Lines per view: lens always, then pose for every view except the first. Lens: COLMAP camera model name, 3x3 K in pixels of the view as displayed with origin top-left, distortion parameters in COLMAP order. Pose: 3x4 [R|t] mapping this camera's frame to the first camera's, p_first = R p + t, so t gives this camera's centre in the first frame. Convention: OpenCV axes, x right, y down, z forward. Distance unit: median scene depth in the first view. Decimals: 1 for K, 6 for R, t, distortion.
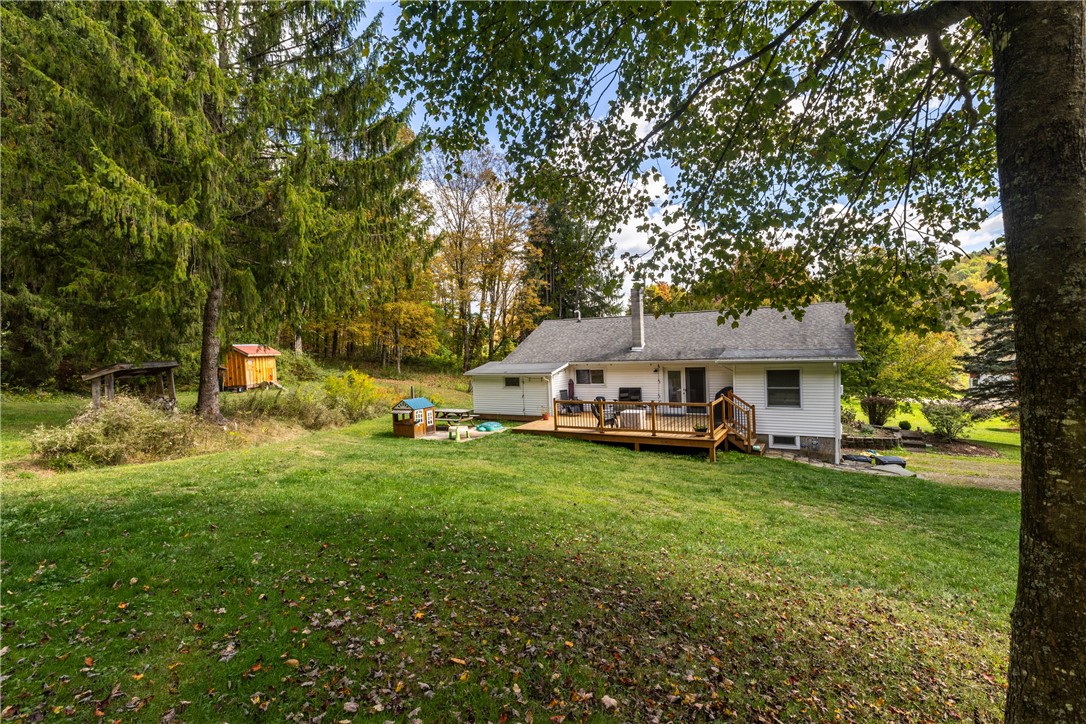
lens RADIAL K [[495.9, 0, 543.2], [0, 495.9, 374.5], [0, 0, 1]] dist [0.022292, -0.000044]
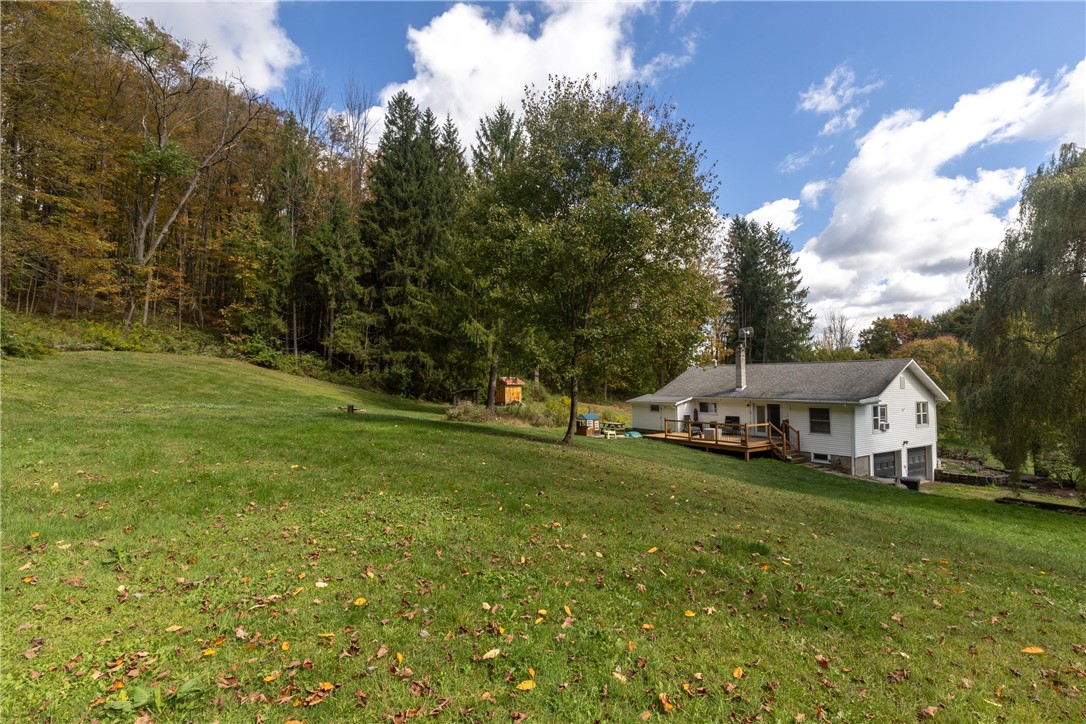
lens RADIAL K [[495.9, 0, 543.2], [0, 495.9, 374.5], [0, 0, 1]] dist [0.022292, -0.000044]
pose [[0.896437, 0.026773, -0.442362, 0.331556], [-0.053772, 0.997370, -0.048604, 0.005332], [0.439897, 0.067357, 0.895519, -0.572484]]
